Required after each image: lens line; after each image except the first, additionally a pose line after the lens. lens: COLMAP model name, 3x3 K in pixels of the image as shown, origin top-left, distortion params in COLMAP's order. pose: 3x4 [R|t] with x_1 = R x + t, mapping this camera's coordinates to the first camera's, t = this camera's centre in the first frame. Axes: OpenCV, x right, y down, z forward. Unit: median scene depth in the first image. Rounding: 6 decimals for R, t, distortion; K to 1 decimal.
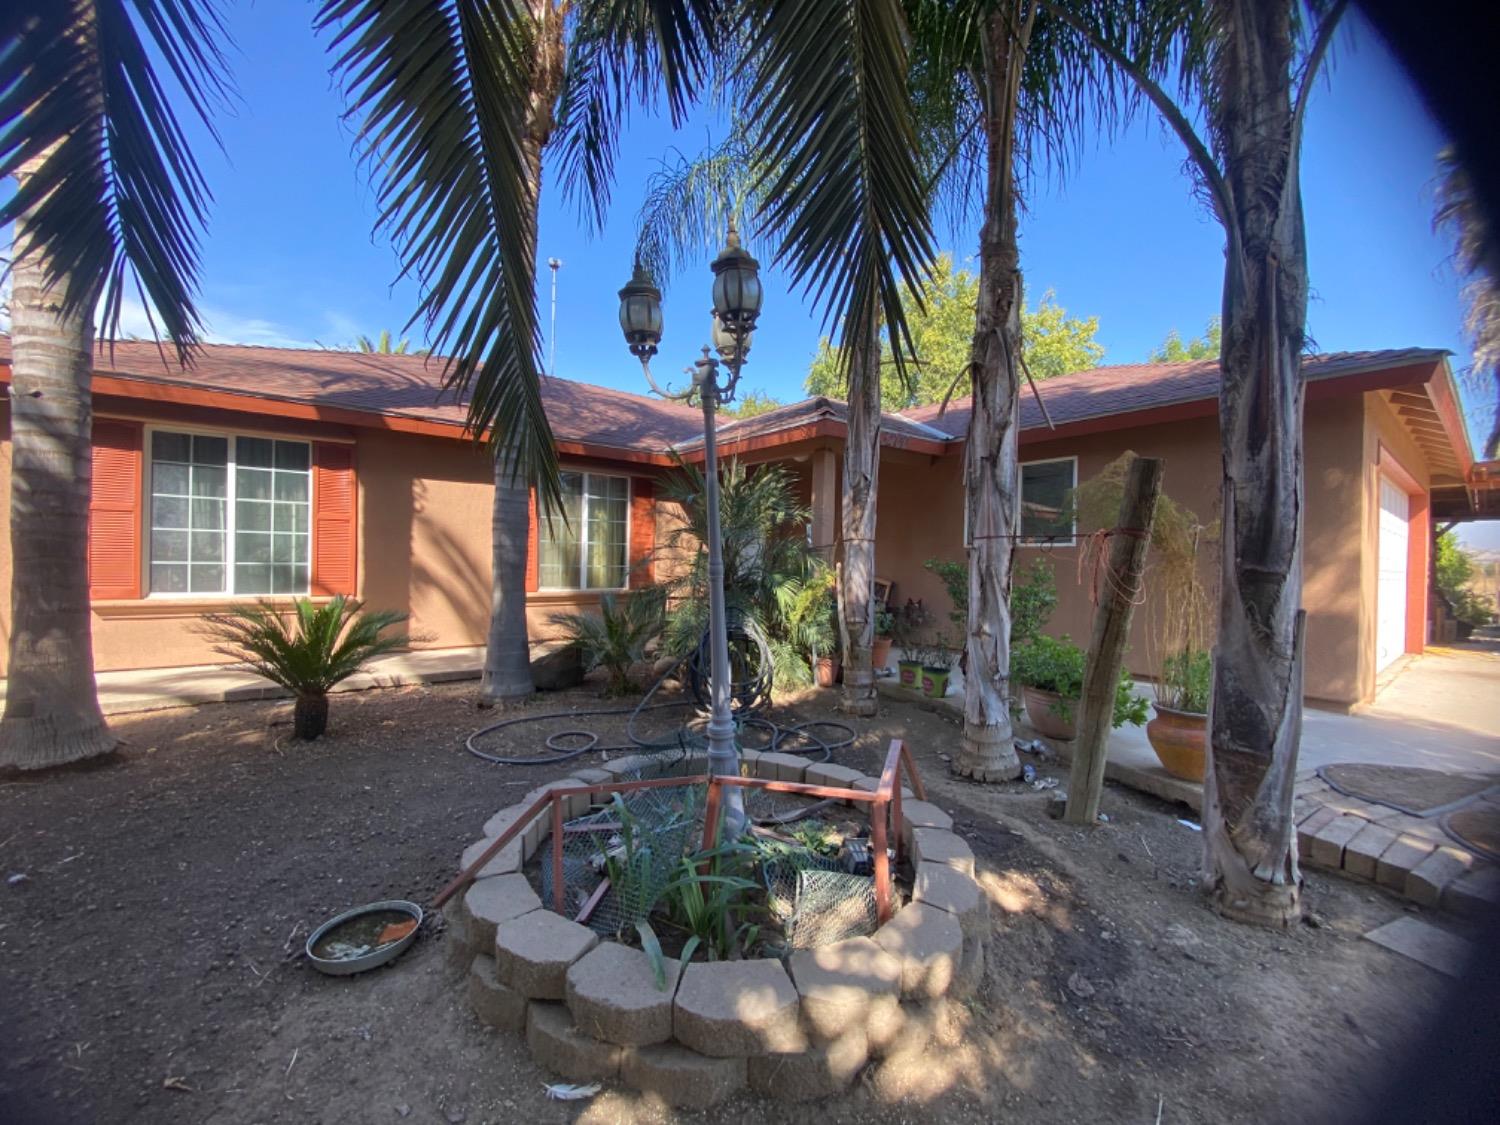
lens RADIAL K [[615.9, 0, 749.3], [0, 615.9, 558.2], [0, 0, 1]] dist [-0.002904, -0.011174]
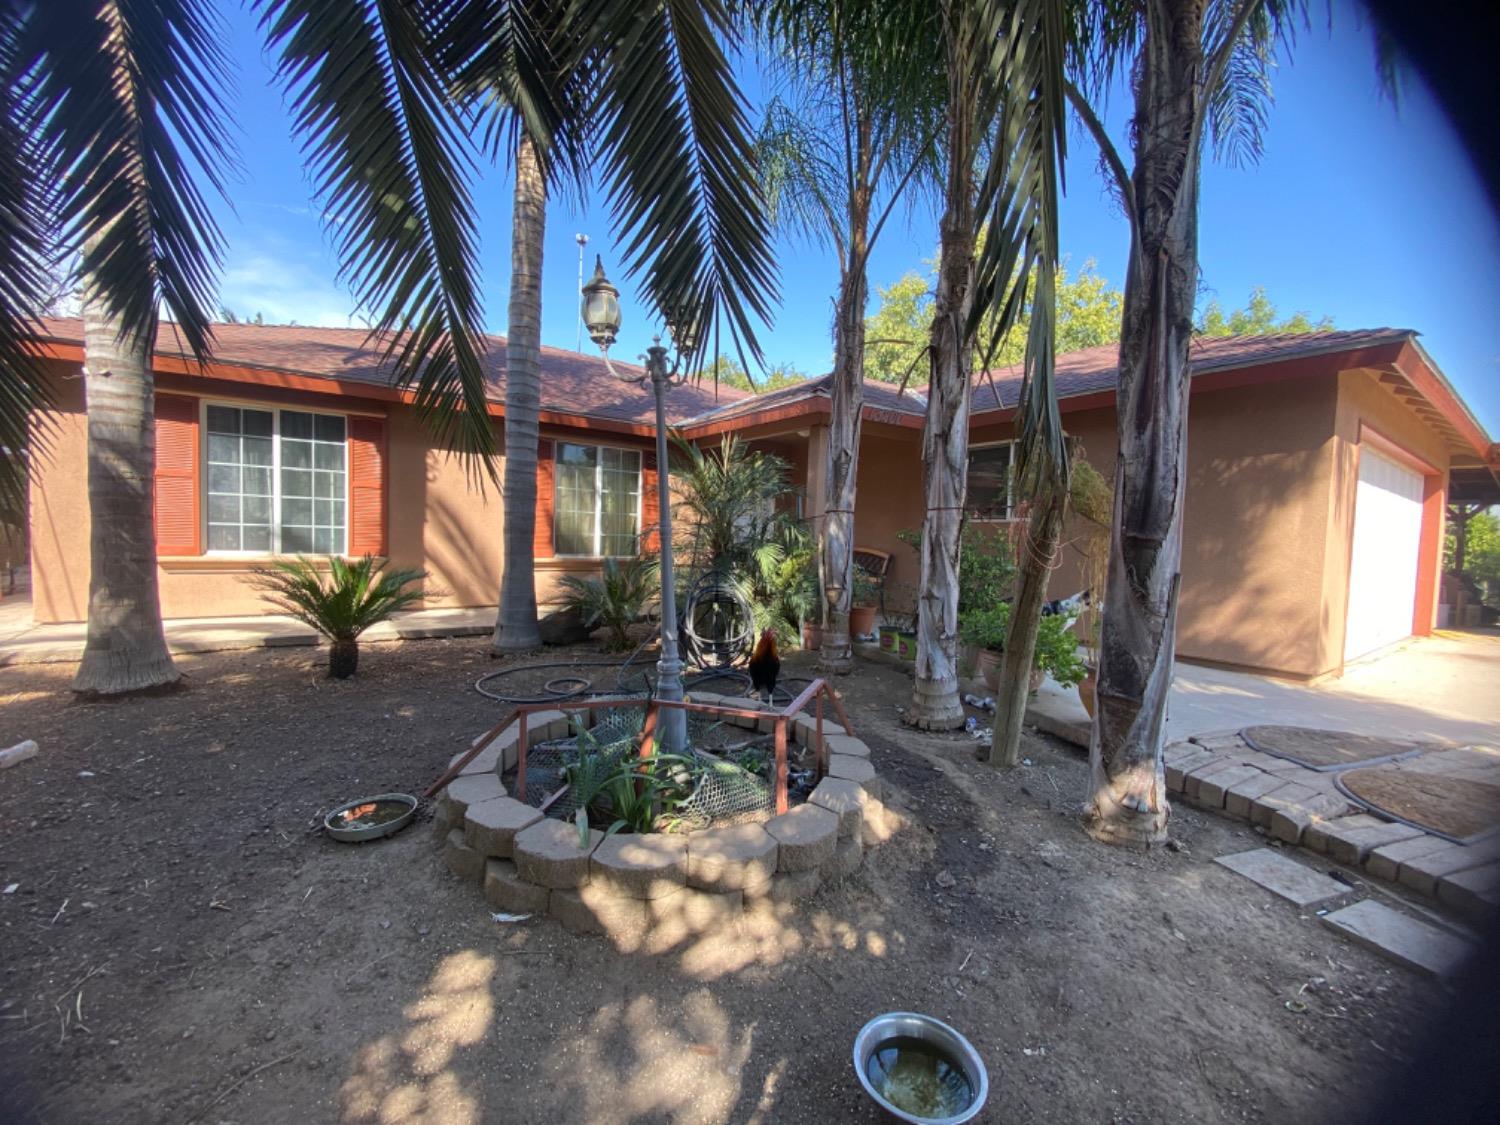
lens RADIAL K [[615.9, 0, 749.1], [0, 615.9, 558.9], [0, 0, 1]] dist [-0.002904, -0.011174]
pose [[0.998294, 0.017373, -0.055741, 0.089152], [-0.015043, 0.999006, 0.041950, 0.011196], [0.056415, -0.041040, 0.997564, -0.082353]]
